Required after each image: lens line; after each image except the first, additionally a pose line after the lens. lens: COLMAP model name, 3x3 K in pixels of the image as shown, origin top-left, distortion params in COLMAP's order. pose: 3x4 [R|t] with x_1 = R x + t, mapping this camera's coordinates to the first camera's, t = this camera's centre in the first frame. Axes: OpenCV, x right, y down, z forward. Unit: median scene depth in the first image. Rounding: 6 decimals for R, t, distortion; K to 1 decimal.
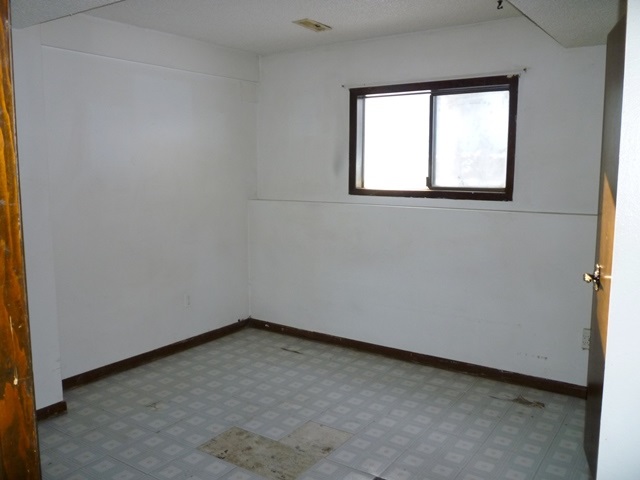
lens RADIAL K [[565.6, 0, 320.0], [0, 565.6, 240.0], [0, 0, 1]] dist [0.000766, -0.000535]
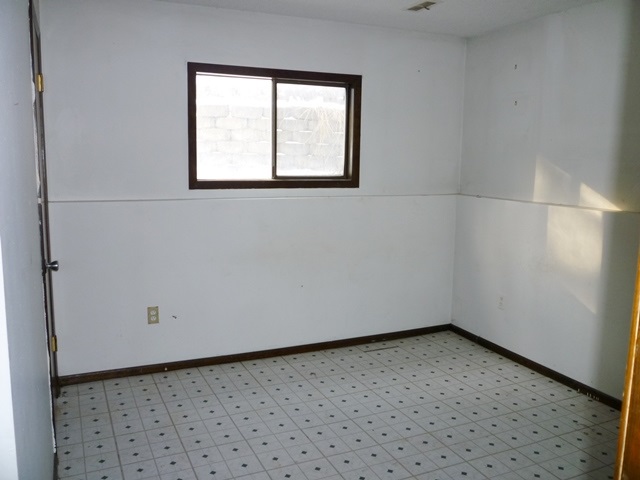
lens RADIAL K [[565.6, 0, 320.0], [0, 565.6, 240.0], [0, 0, 1]] dist [0.000766, -0.000535]
pose [[0.503386, -0.130889, 0.854090, -0.624819], [0.094340, 0.990876, 0.096249, -0.073443], [-0.858896, 0.032124, 0.511142, 0.445115]]
